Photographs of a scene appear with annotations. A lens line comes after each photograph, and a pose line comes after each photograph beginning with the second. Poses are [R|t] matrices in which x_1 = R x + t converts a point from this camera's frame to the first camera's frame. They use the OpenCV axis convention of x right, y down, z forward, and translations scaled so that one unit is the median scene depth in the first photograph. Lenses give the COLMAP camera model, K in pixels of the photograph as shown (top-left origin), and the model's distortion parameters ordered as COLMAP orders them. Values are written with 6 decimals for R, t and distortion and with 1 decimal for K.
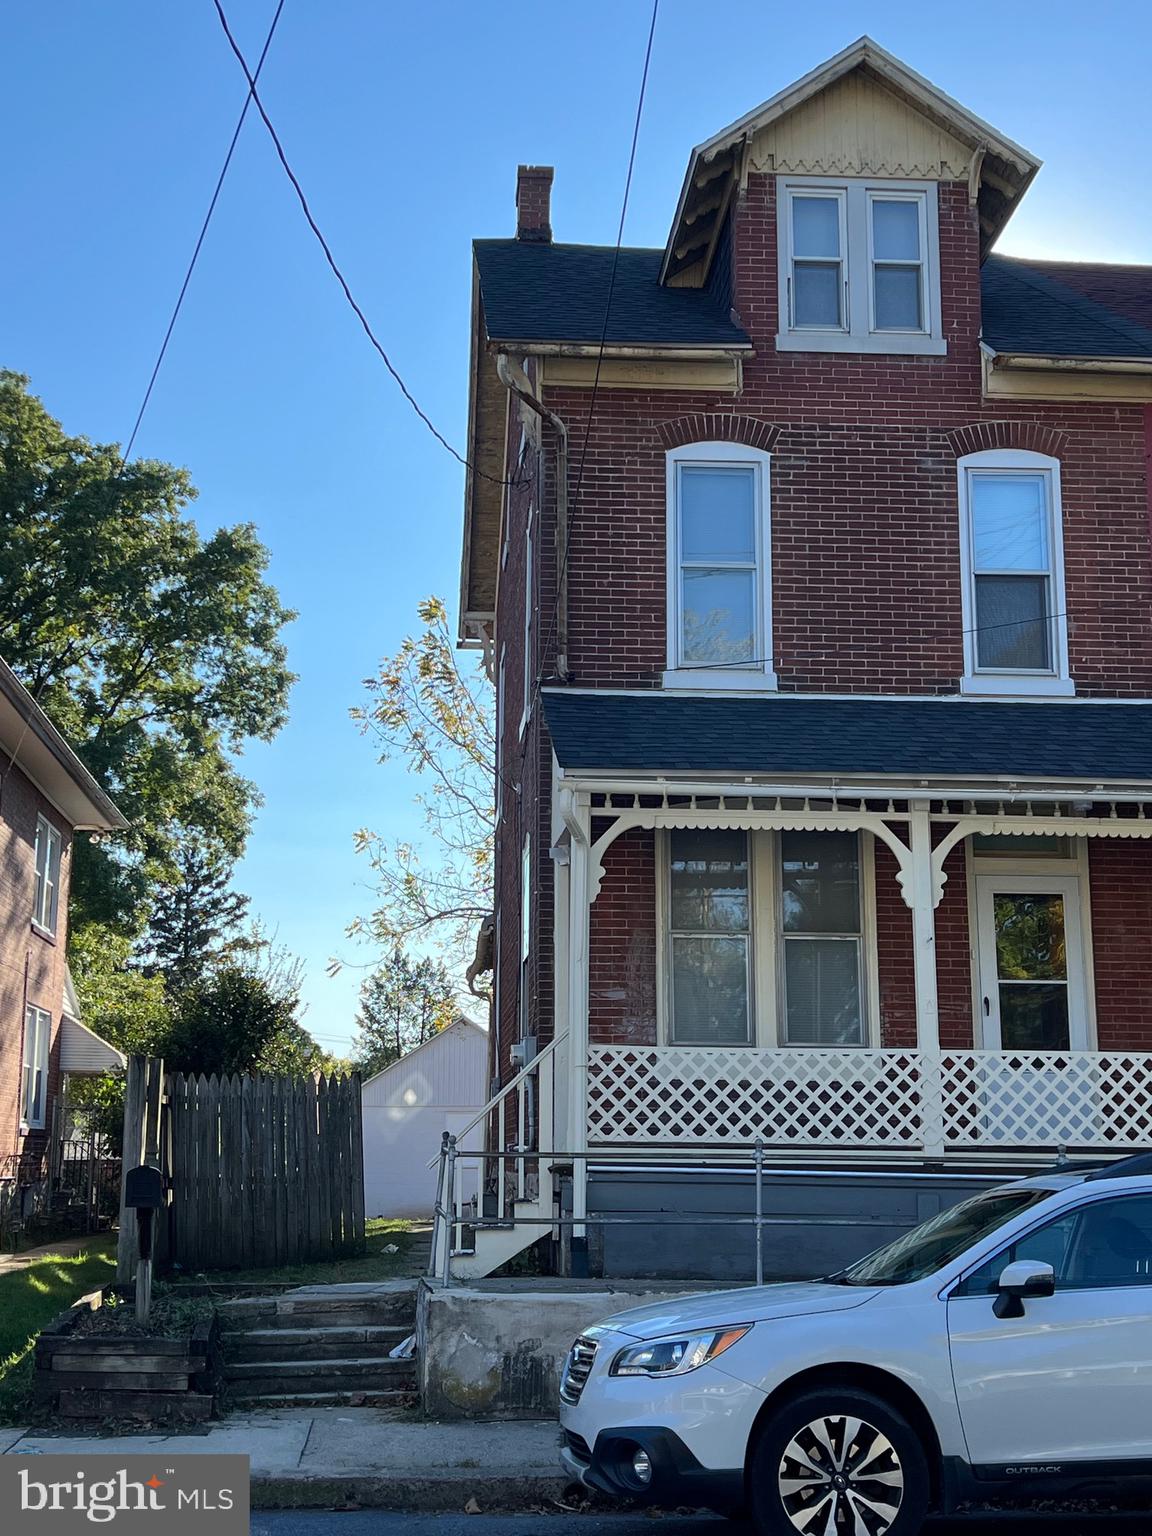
lens RADIAL K [[1979.5, 0, 569.1], [0, 1979.5, 769.0], [0, 0, 1]] dist [0.090506, 0.000000]
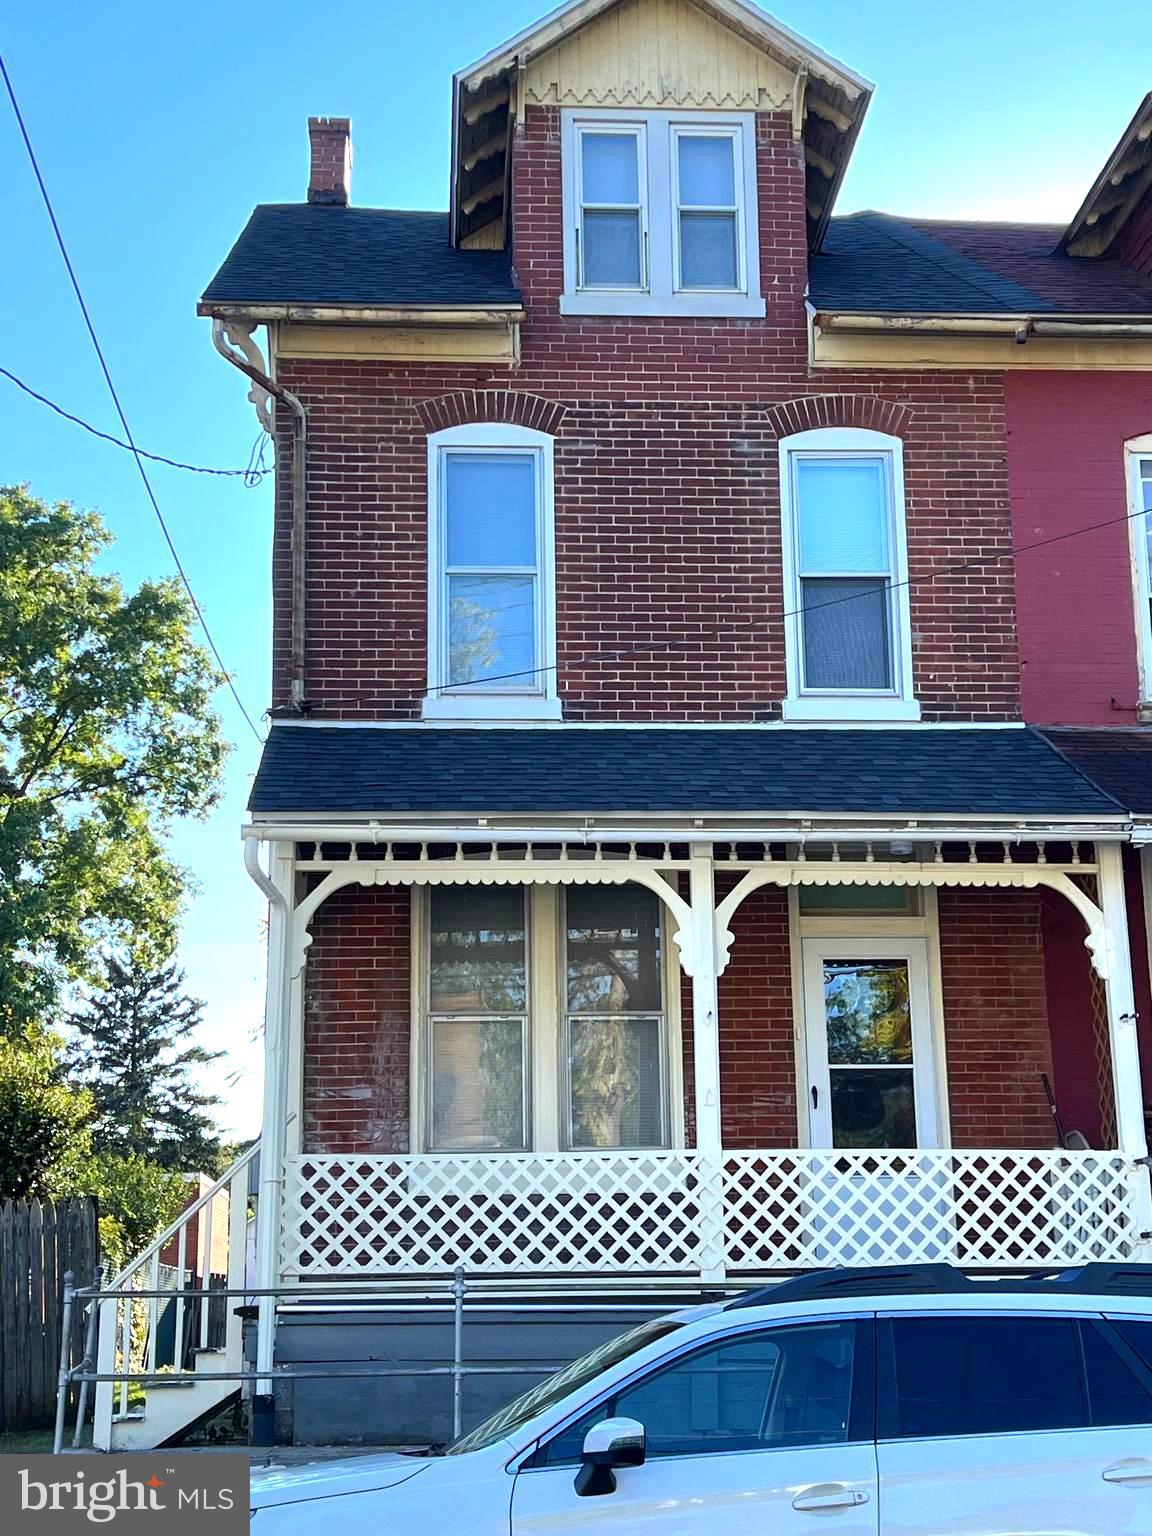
lens RADIAL K [[2224.0, 0, 589.2], [0, 2224.0, 780.6], [0, 0, 1]] dist [0.104895, 0.000000]
pose [[0.999824, -0.018753, 0.000733, 0.113201], [0.018767, 0.999321, -0.031712, 0.015310], [-0.000138, 0.031721, 0.999497, 0.070556]]
